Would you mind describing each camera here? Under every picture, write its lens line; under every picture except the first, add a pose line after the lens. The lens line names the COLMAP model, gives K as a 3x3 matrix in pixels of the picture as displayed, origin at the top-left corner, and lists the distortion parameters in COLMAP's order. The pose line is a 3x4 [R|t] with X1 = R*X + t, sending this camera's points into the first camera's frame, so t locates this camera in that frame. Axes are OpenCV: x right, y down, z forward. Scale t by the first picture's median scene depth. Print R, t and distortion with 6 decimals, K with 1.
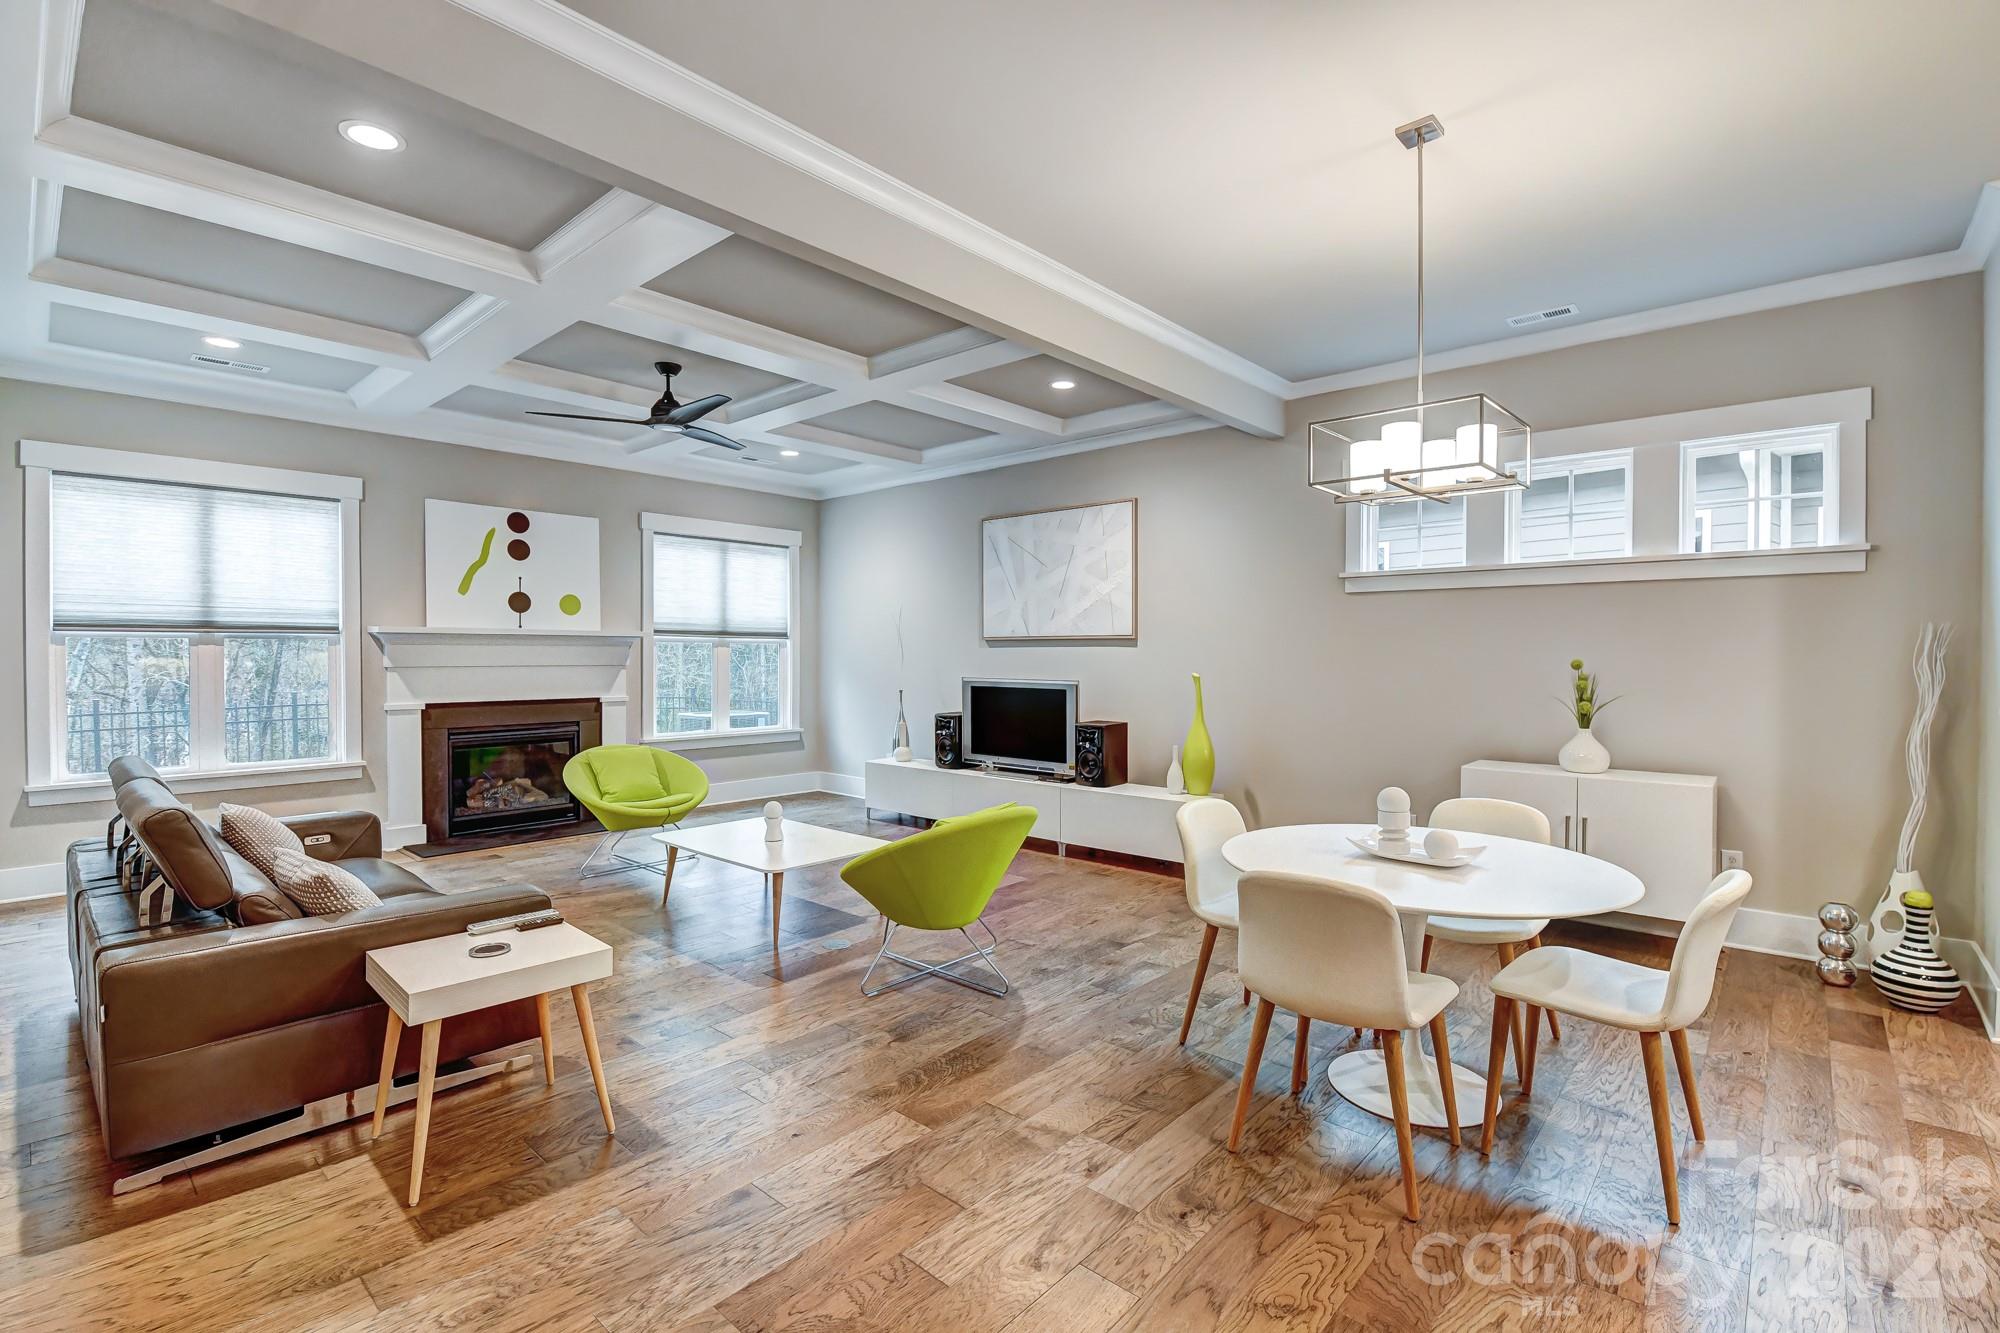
lens RADIAL K [[894.2, 0, 1006.2], [0, 894.2, 664.2], [0, 0, 1]] dist [0.000823, -0.010621]
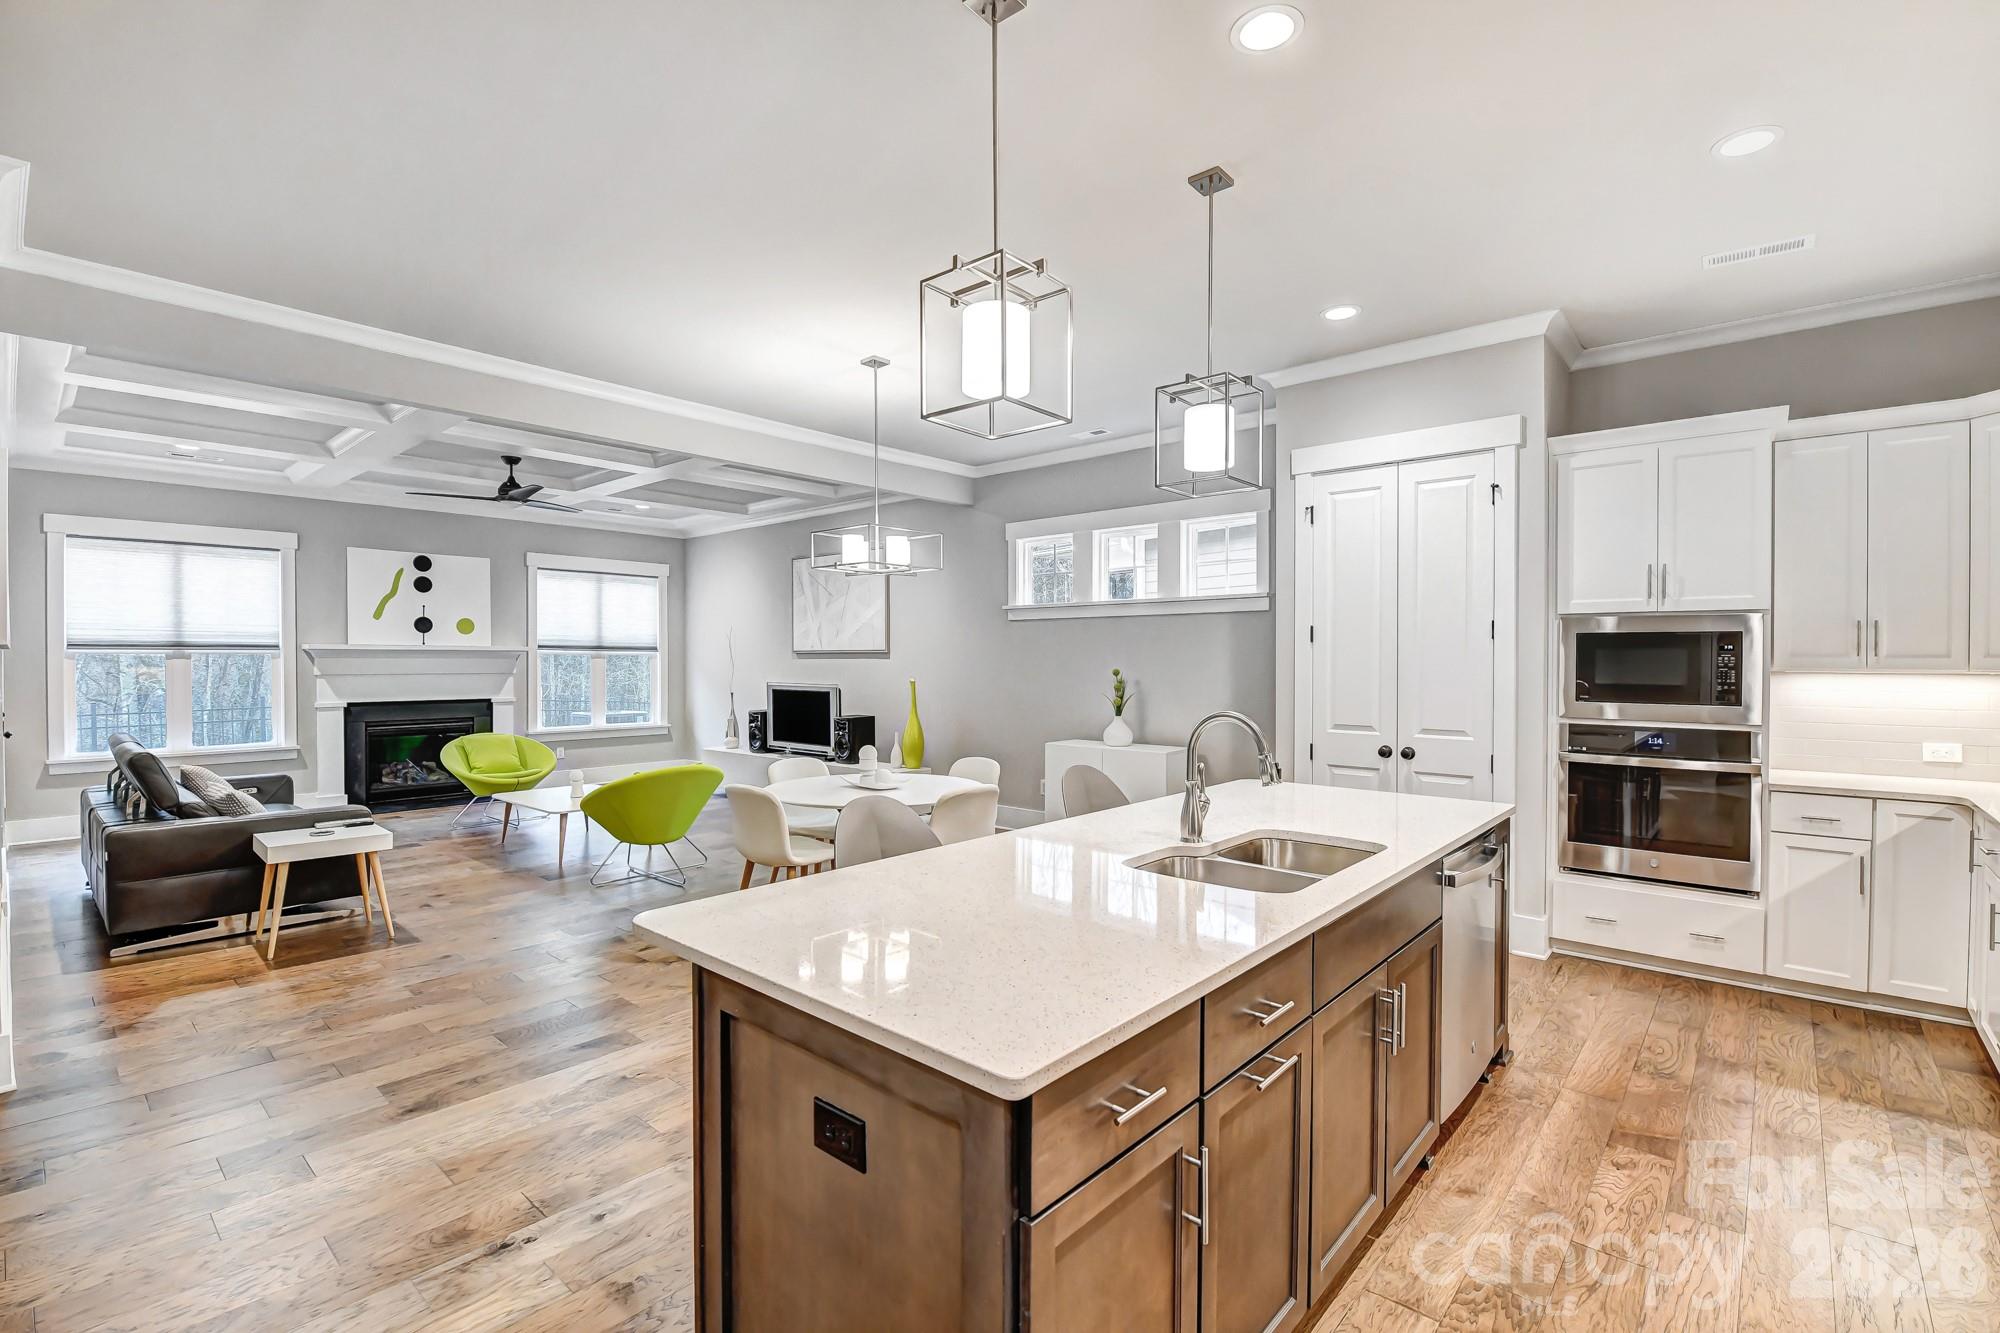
lens RADIAL K [[889.7, 0, 1006.6], [0, 889.7, 665.2], [0, 0, 1]] dist [-0.000204, -0.010129]
pose [[0.999967, -0.001511, 0.007965, 0.318616], [0.001558, 0.999981, -0.005902, -0.001987], [-0.007956, 0.005915, 0.999951, -0.322520]]
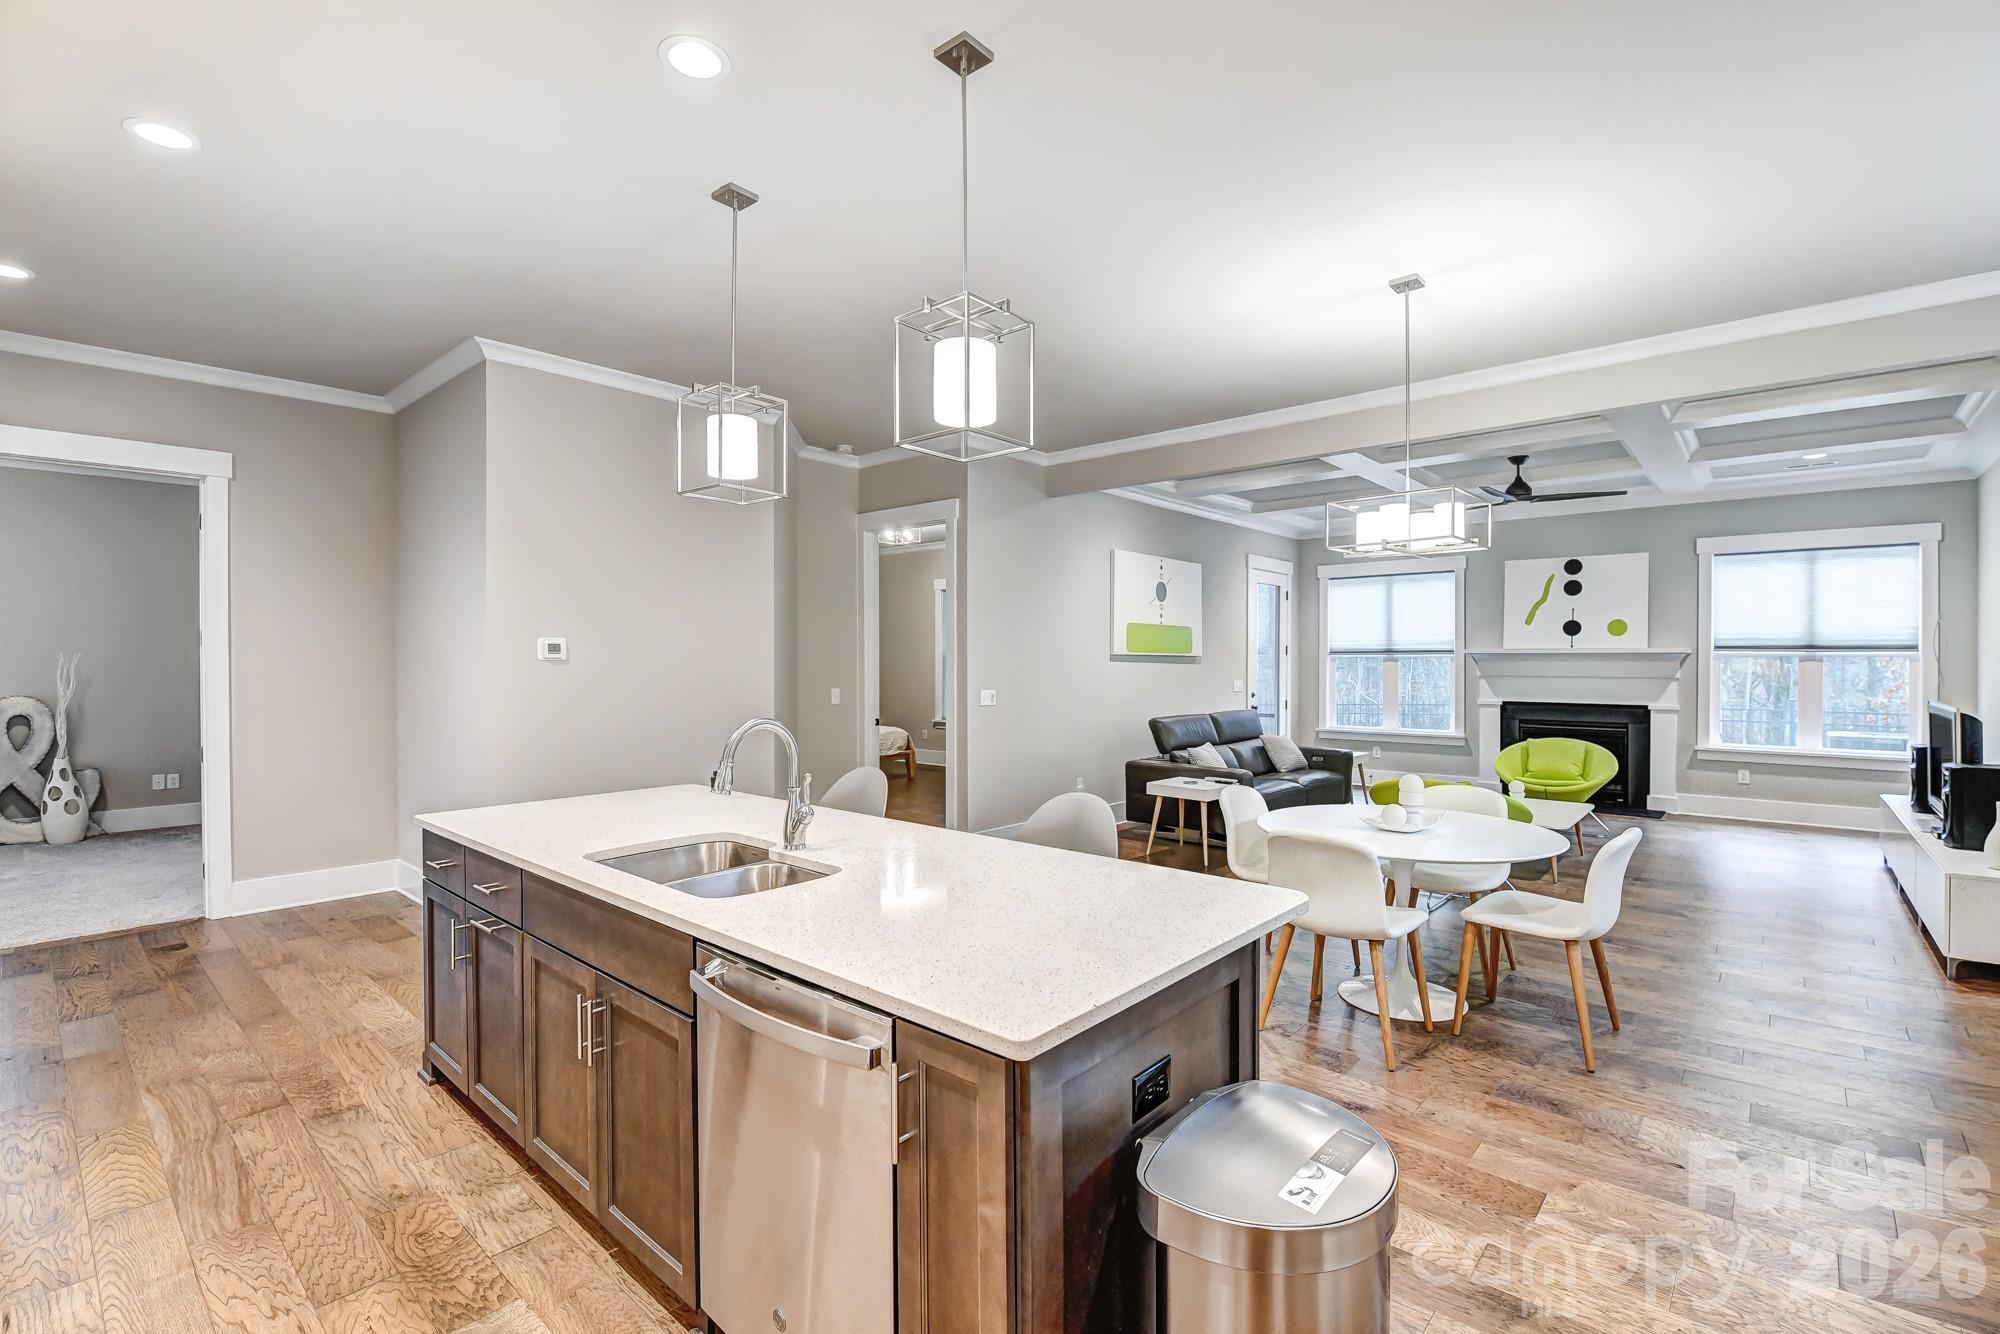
lens RADIAL K [[889.7, 0, 1006.6], [0, 889.7, 665.7], [0, 0, 1]] dist [-0.000204, -0.010129]
pose [[0.007428, 0.004427, -0.999963, 0.817313], [-0.013038, 0.999906, 0.004330, -0.010051], [0.999887, 0.013005, 0.007485, 0.178929]]
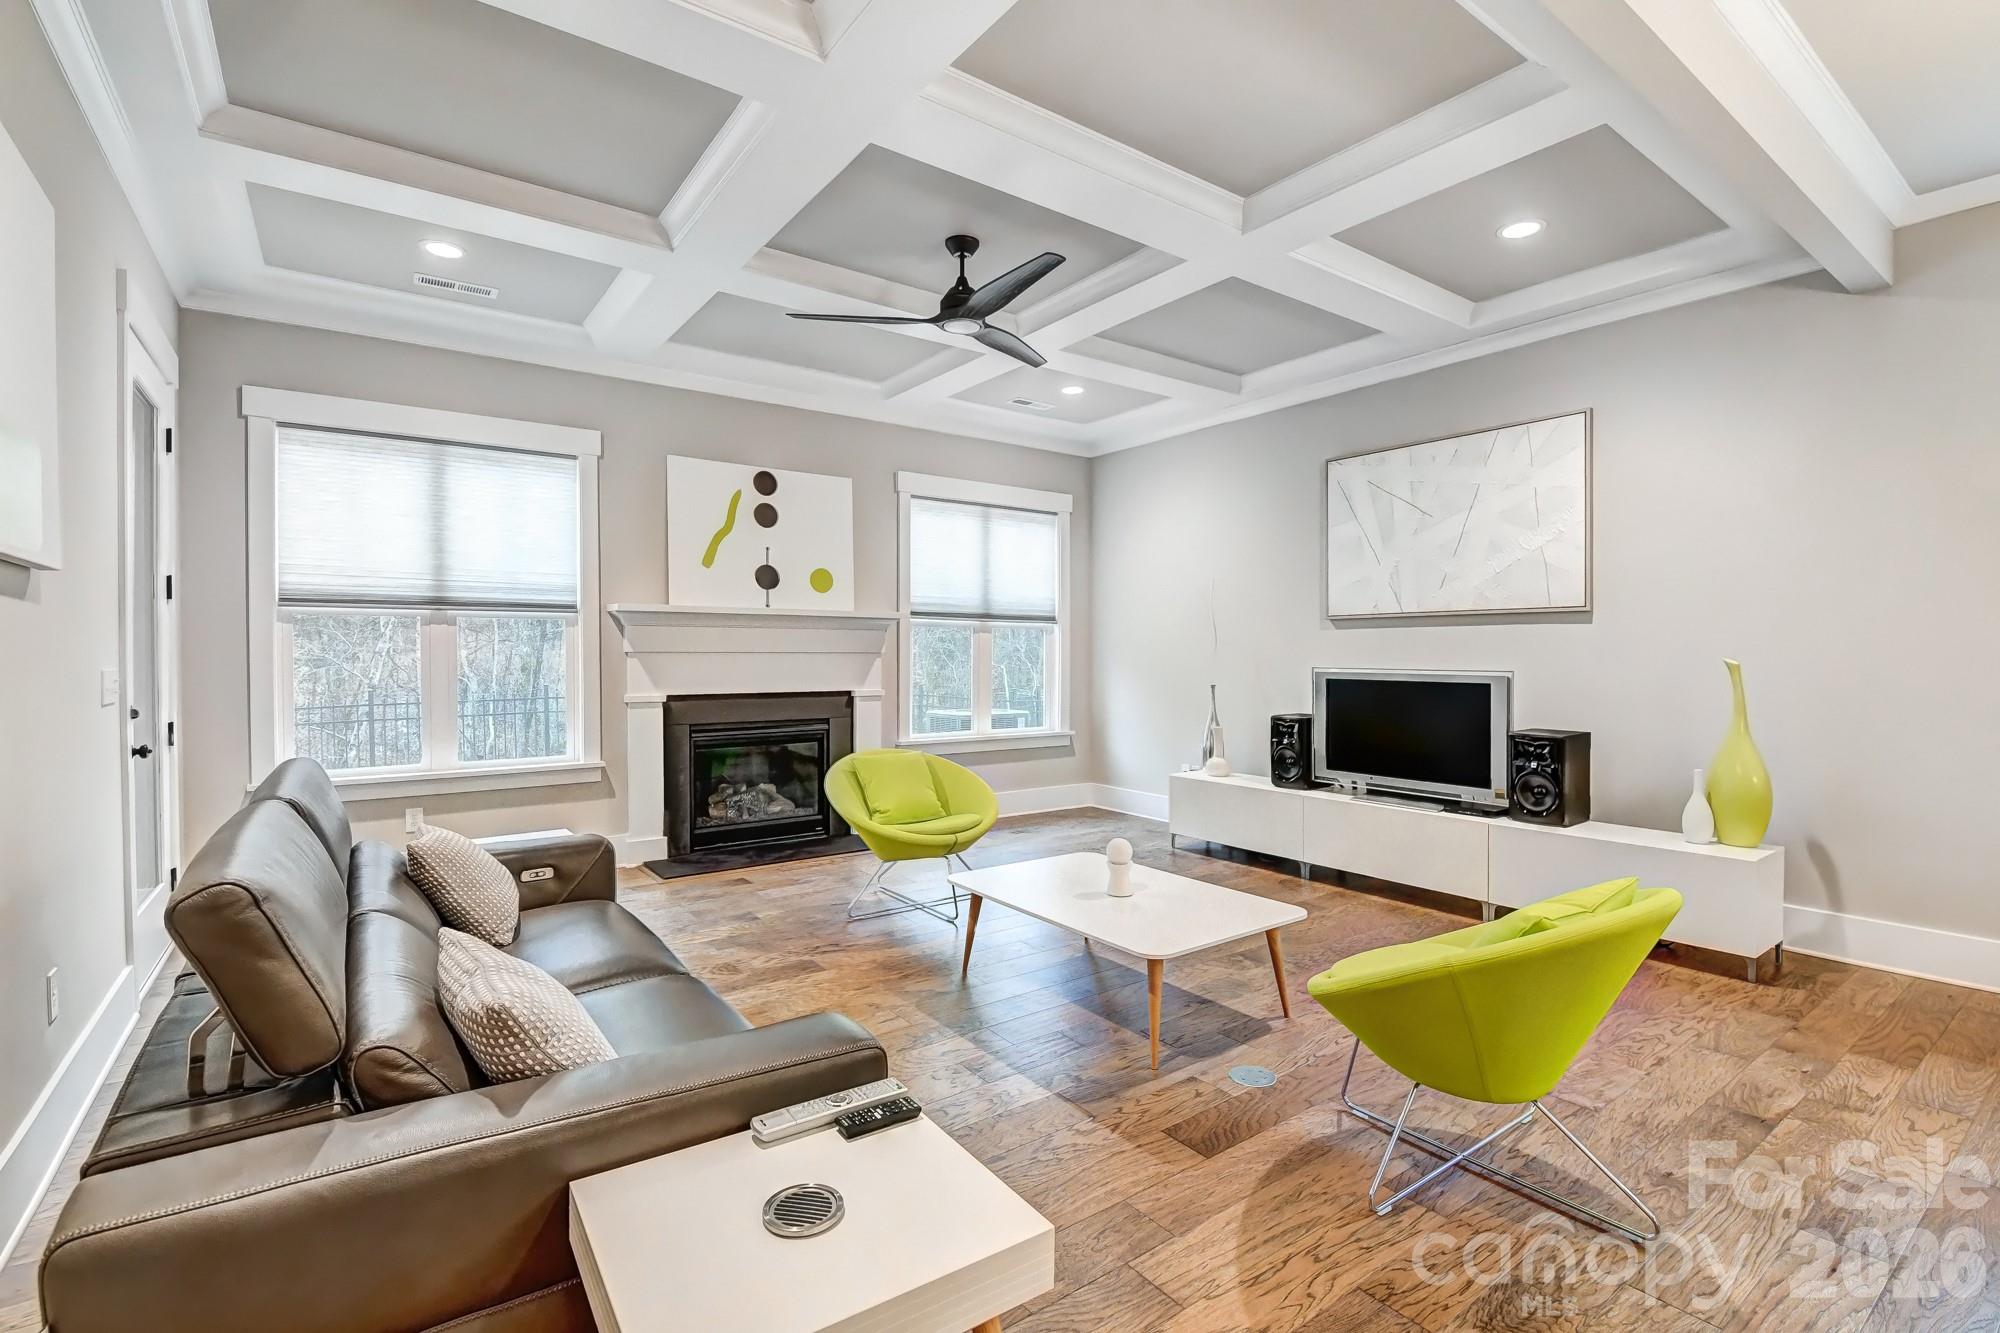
lens RADIAL K [[904.9, 0, 1007.3], [0, 904.9, 667.9], [0, 0, 1]] dist [-0.012351, -0.000197]
pose [[0.977243, 0.002716, -0.212107, -0.153268], [-0.002019, 0.999992, 0.003498, 0.014439], [0.212115, -0.002990, 0.977240, 0.230695]]
